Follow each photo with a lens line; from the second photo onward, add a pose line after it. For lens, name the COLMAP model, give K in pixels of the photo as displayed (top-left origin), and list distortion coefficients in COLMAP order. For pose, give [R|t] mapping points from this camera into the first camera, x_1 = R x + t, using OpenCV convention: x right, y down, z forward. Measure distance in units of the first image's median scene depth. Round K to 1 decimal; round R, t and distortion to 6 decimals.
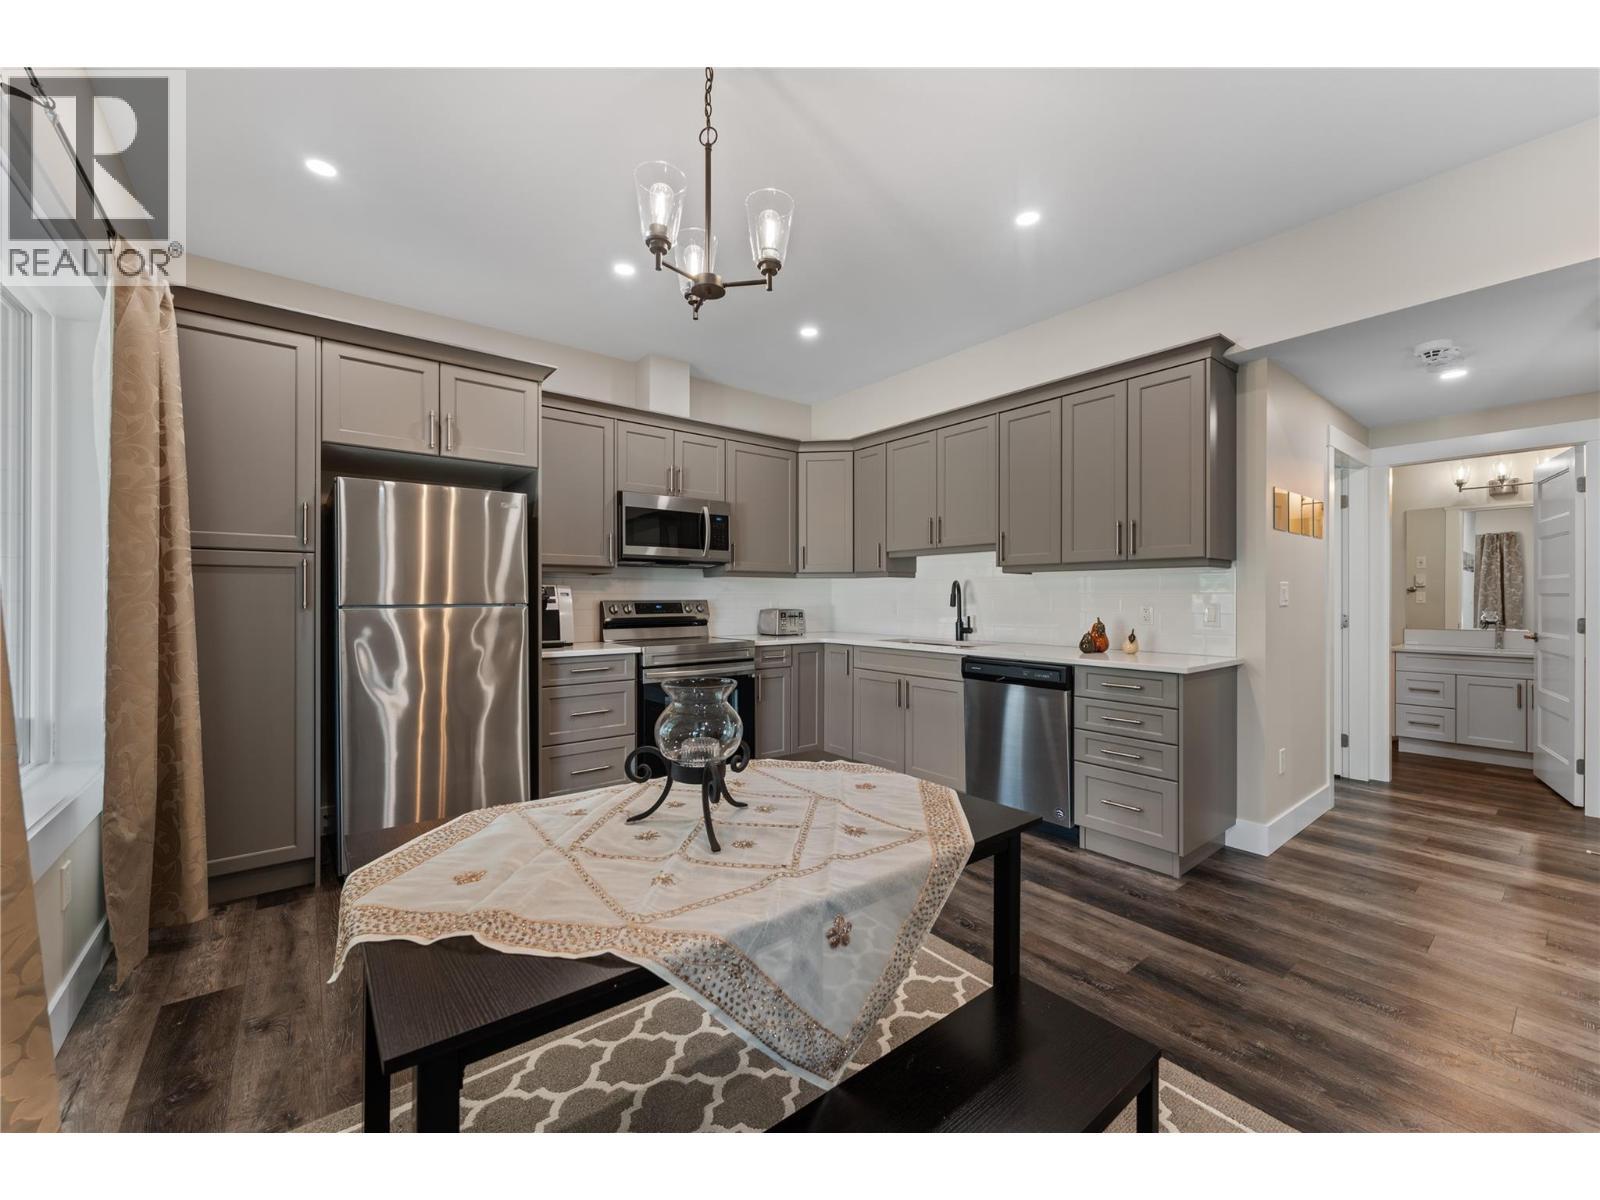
lens RADIAL K [[639.0, 0, 800.0], [0, 639.0, 600.0], [0, 0, 1]] dist [-0.000064, -0.000124]
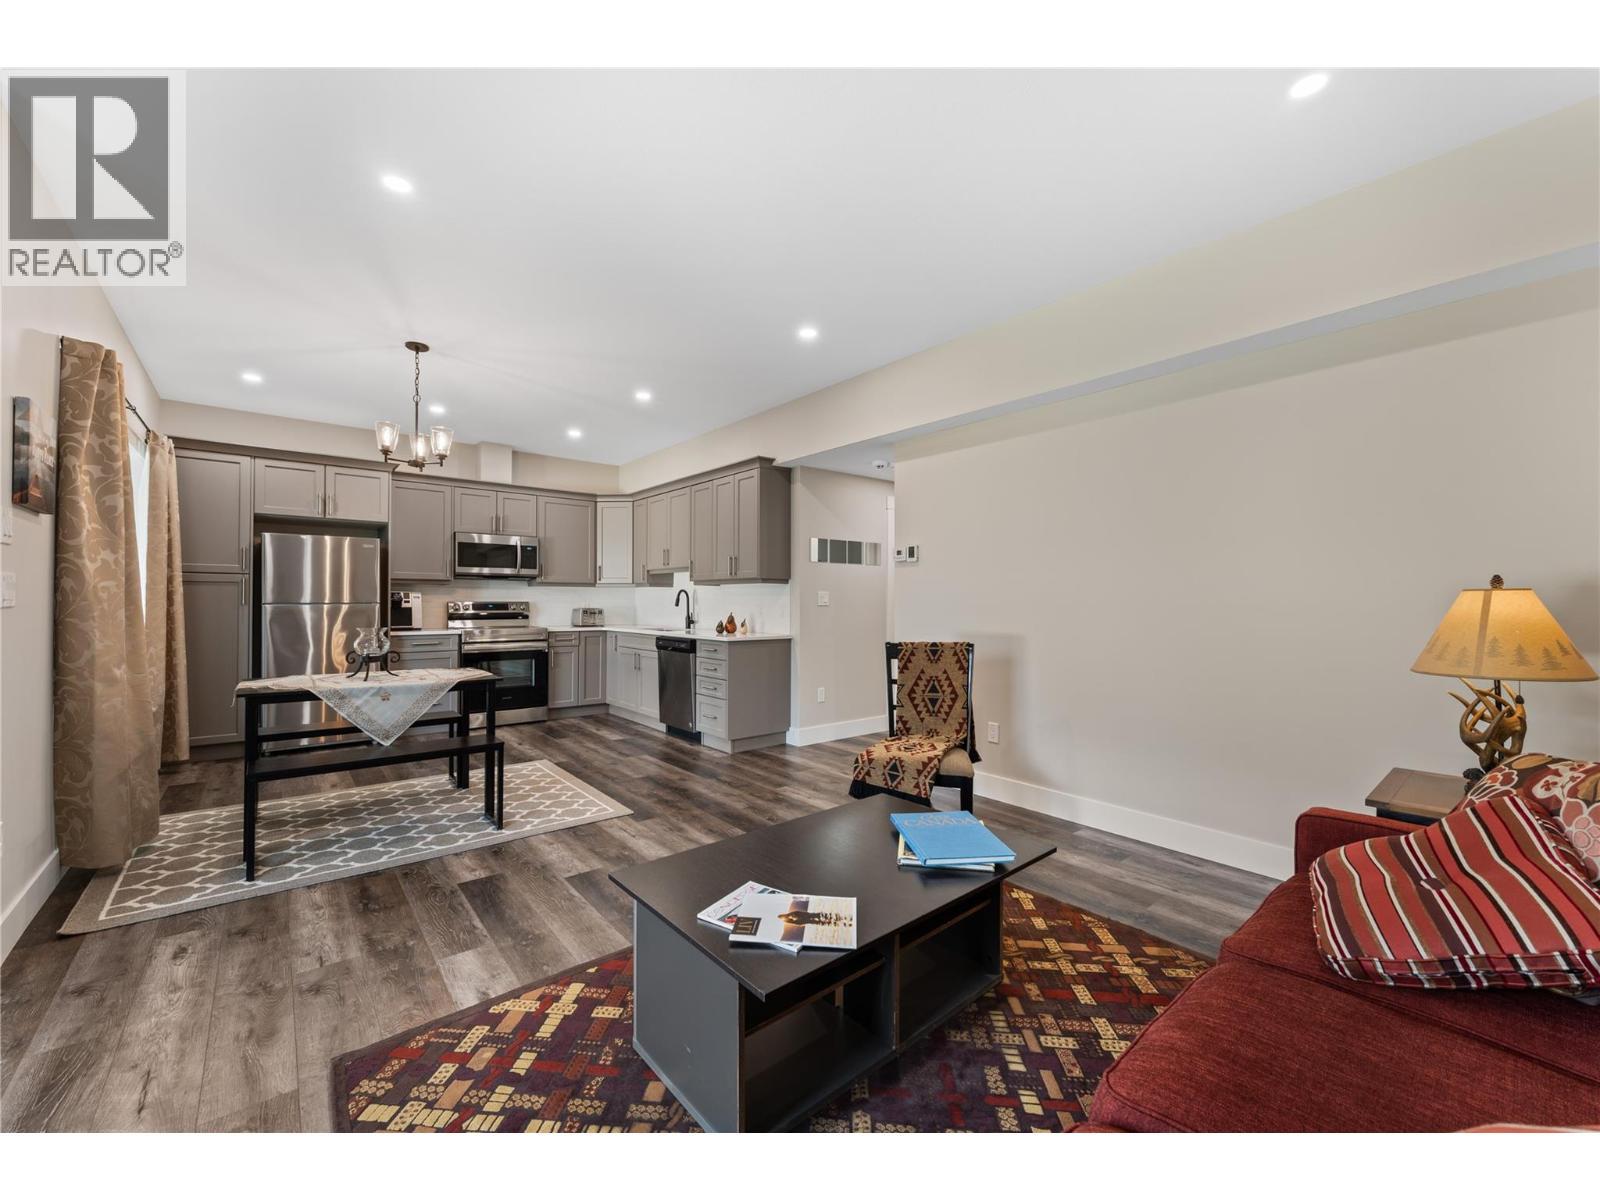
lens RADIAL K [[639.0, 0, 800.0], [0, 639.0, 600.0], [0, 0, 1]] dist [-0.000064, -0.000124]
pose [[0.999673, 0.003143, 0.025365, 0.609320], [-0.002959, 0.999969, -0.007302, 0.006781], [-0.025387, 0.007225, 0.999652, -0.687596]]
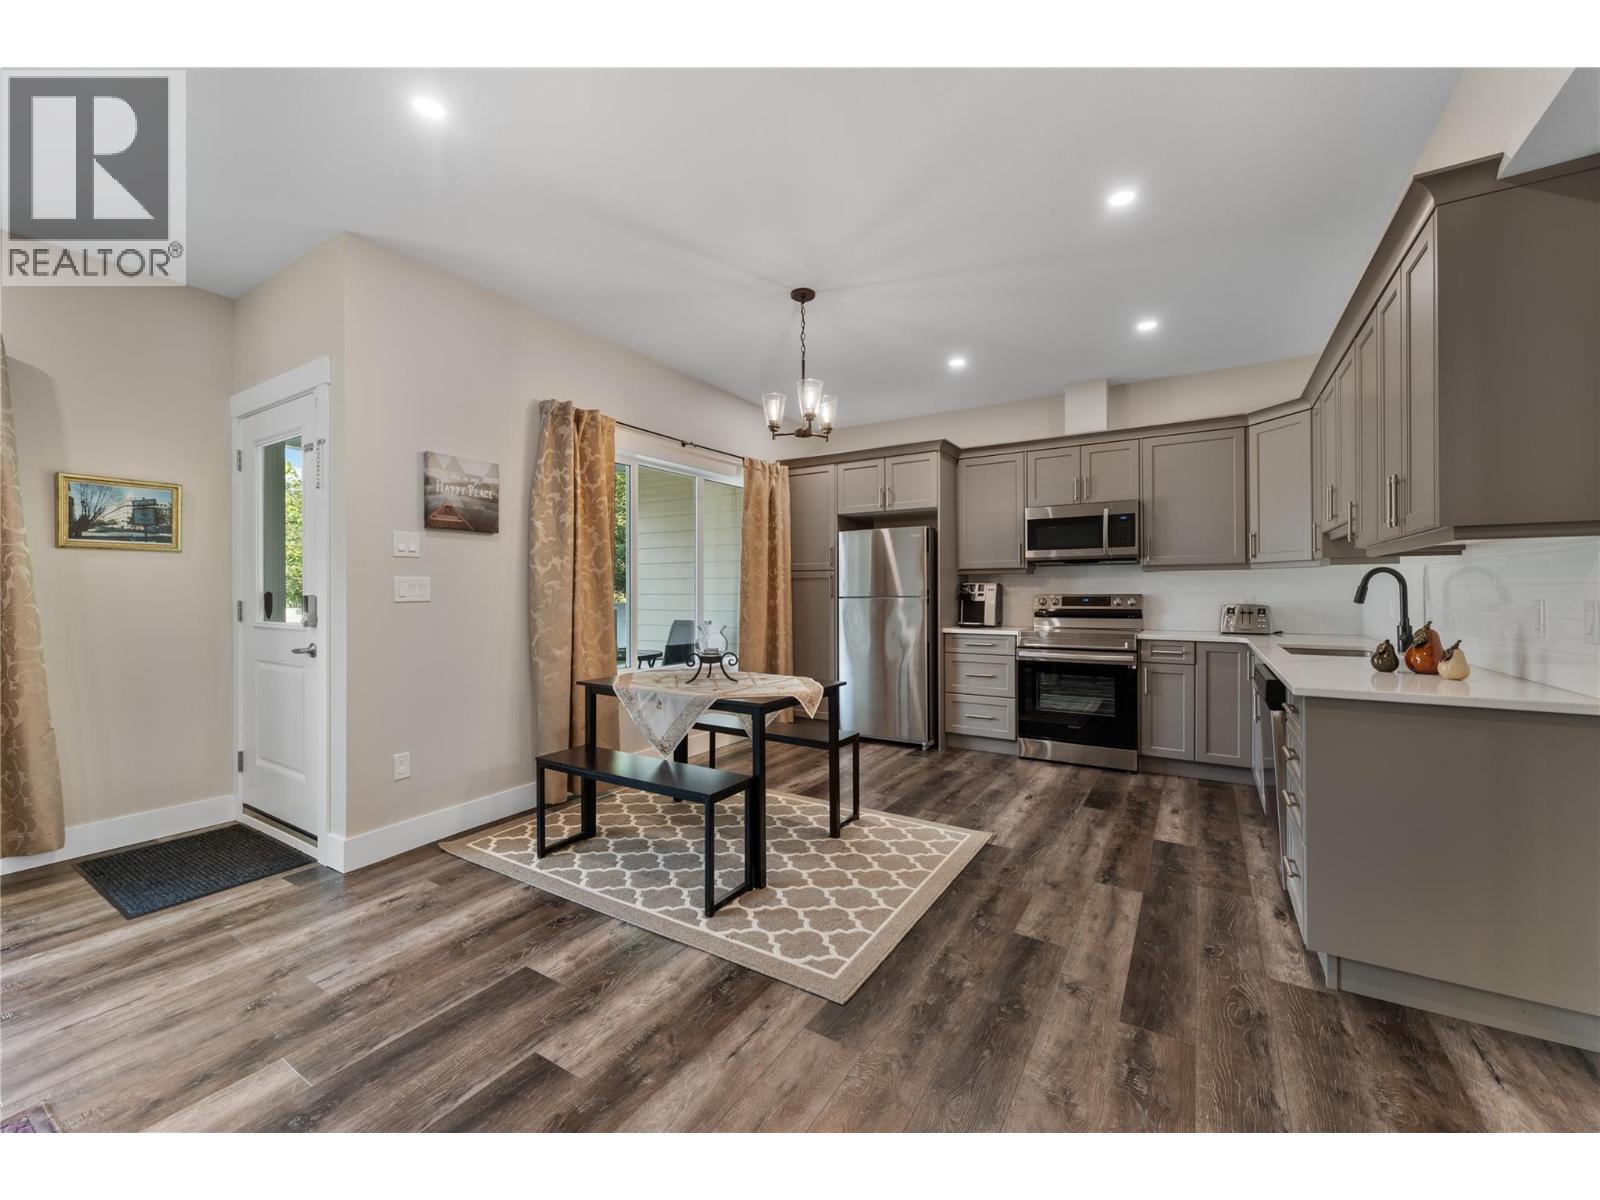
lens RADIAL K [[638.7, 0, 802.7], [0, 638.7, 590.6], [0, 0, 1]] dist [-0.002186, -0.000282]
pose [[0.341041, -0.005370, -0.940033, 0.870240], [-0.000723, 0.999982, -0.005975, 0.001137], [0.940048, 0.002717, 0.341031, 0.173538]]
